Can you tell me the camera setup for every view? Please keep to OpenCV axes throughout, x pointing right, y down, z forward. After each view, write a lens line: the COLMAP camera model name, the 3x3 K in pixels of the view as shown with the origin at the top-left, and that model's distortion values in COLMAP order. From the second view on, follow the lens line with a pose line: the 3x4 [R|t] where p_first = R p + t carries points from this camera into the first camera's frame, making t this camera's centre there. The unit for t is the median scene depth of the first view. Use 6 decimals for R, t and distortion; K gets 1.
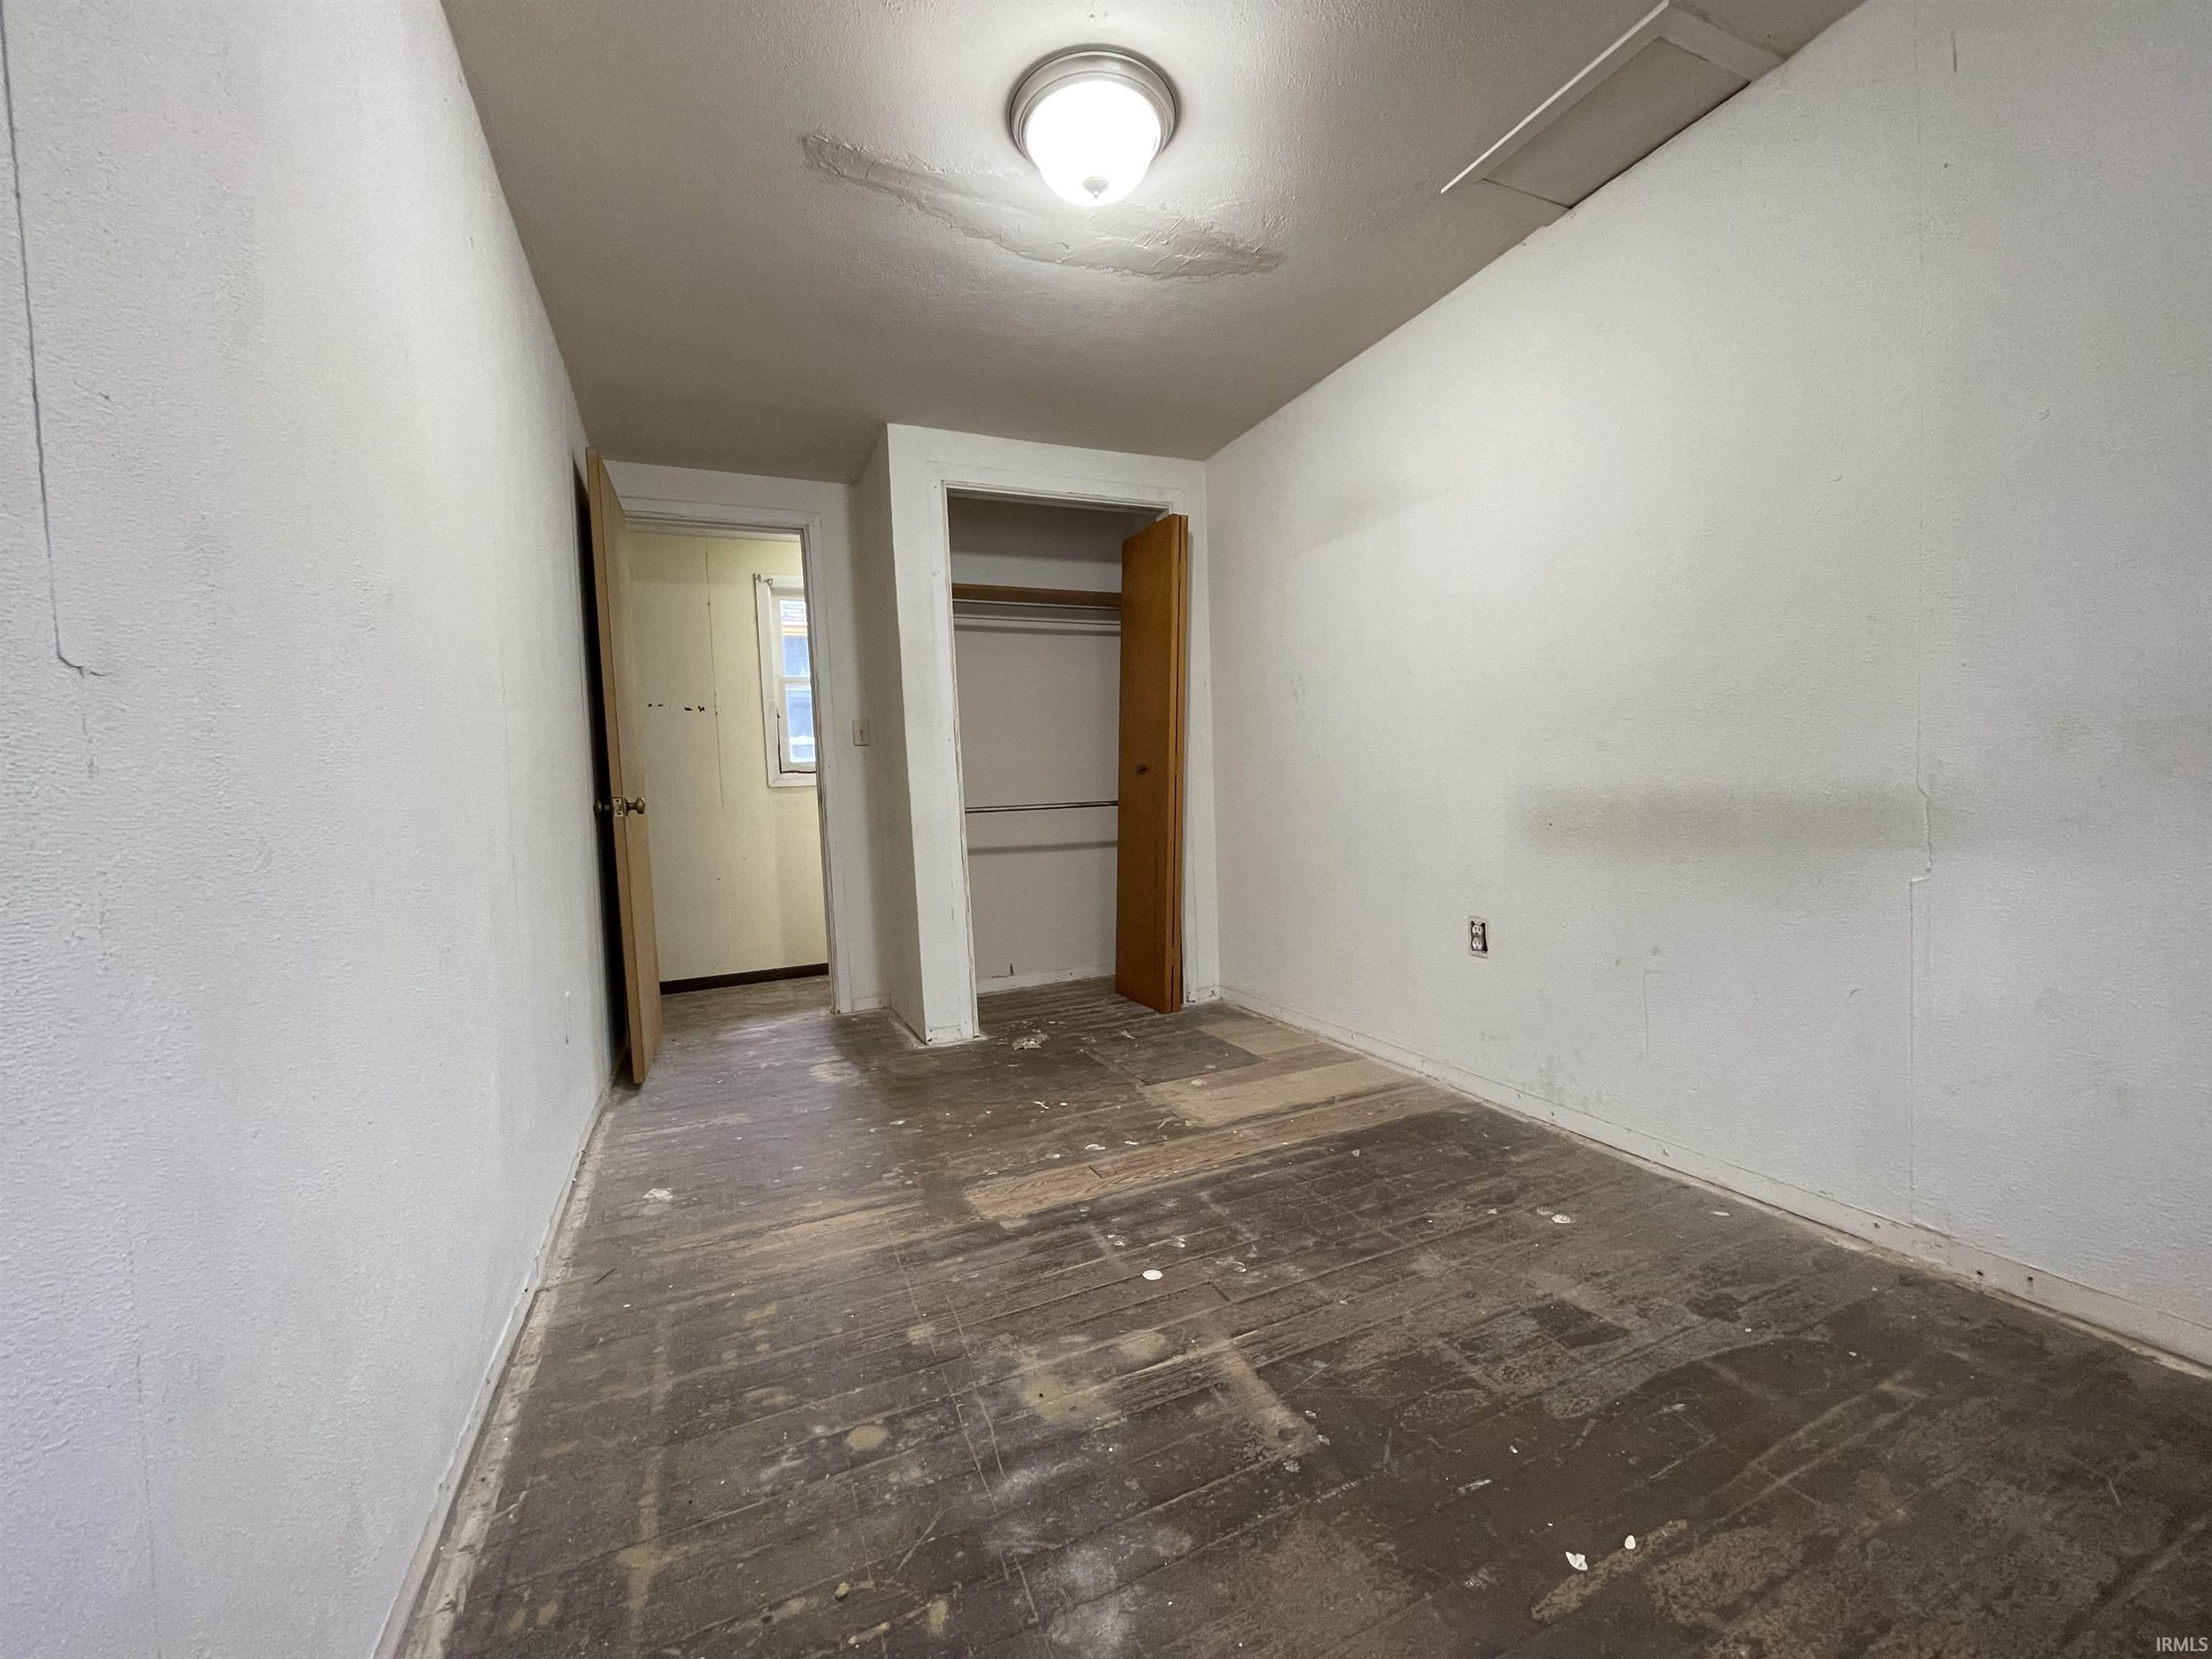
lens RADIAL K [[885.8, 0, 1106.2], [0, 885.8, 835.0], [0, 0, 1]] dist [0.003499, 0.000393]
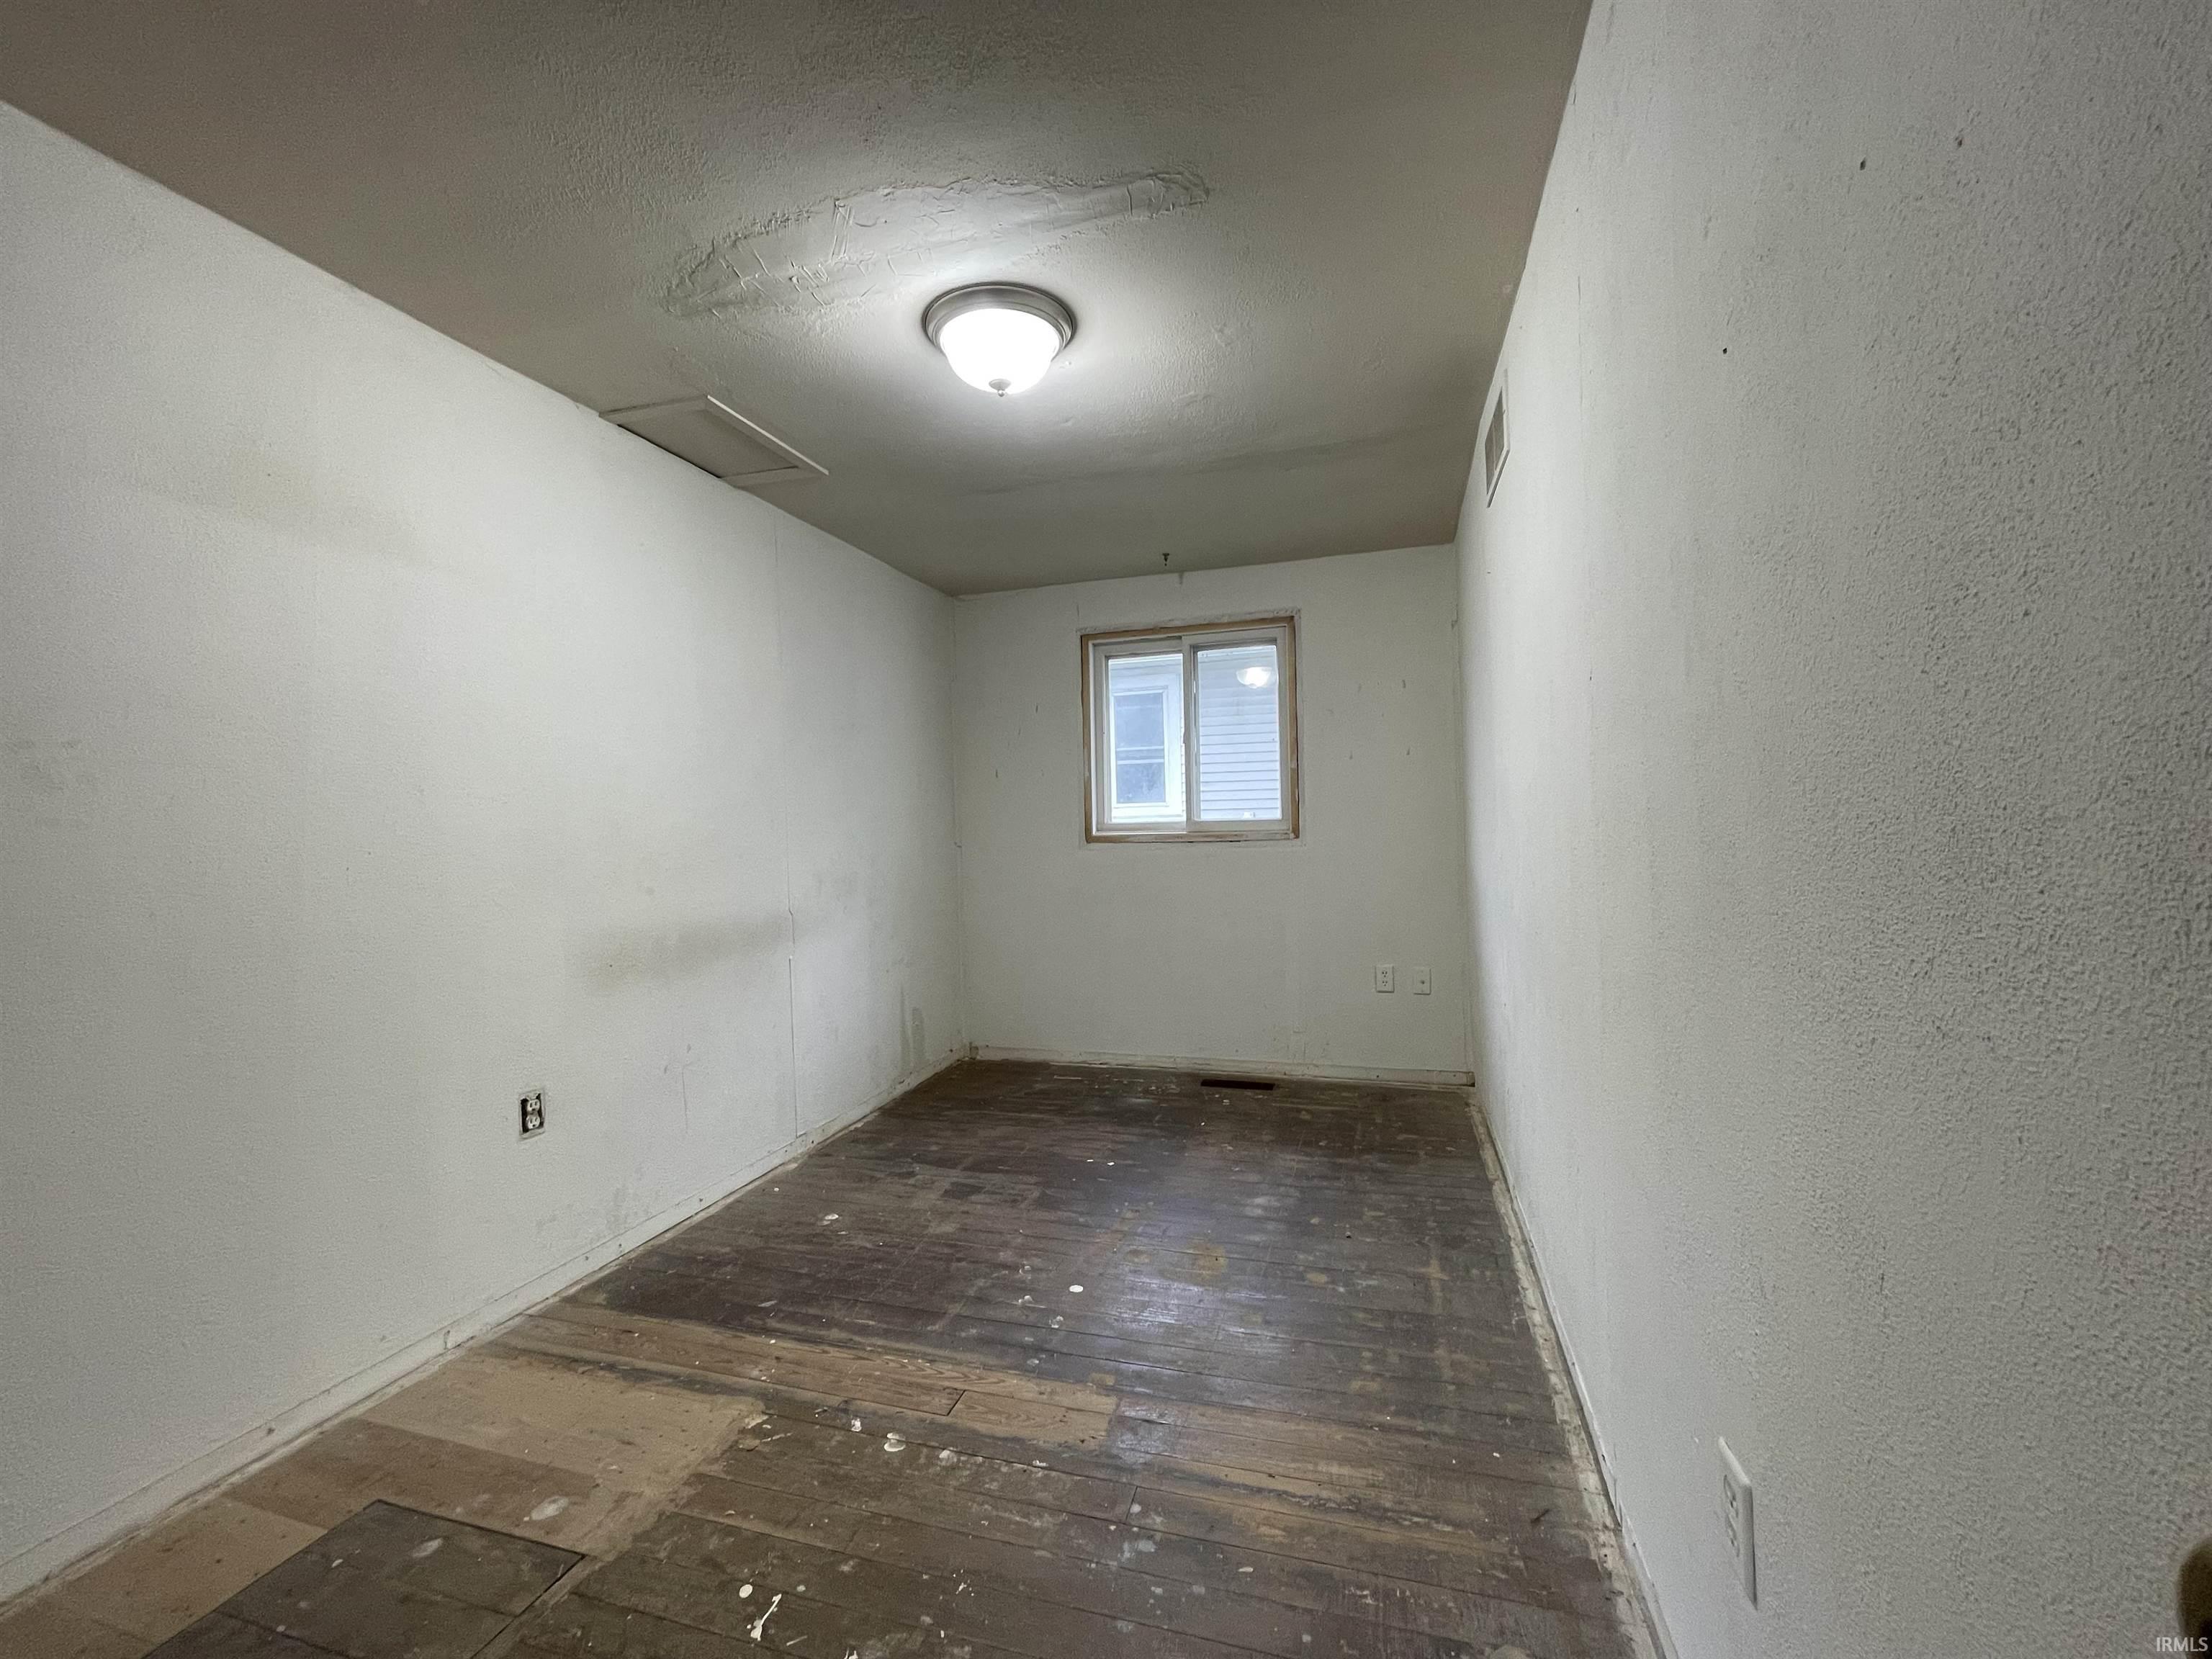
lens RADIAL K [[885.8, 0, 1106.2], [0, 885.8, 835.0], [0, 0, 1]] dist [0.003499, 0.000393]
pose [[-0.747007, 0.057034, 0.662365, -0.753071], [0.086173, 0.996215, 0.011404, -0.149771], [-0.659207, 0.065597, -0.749095, 1.634121]]
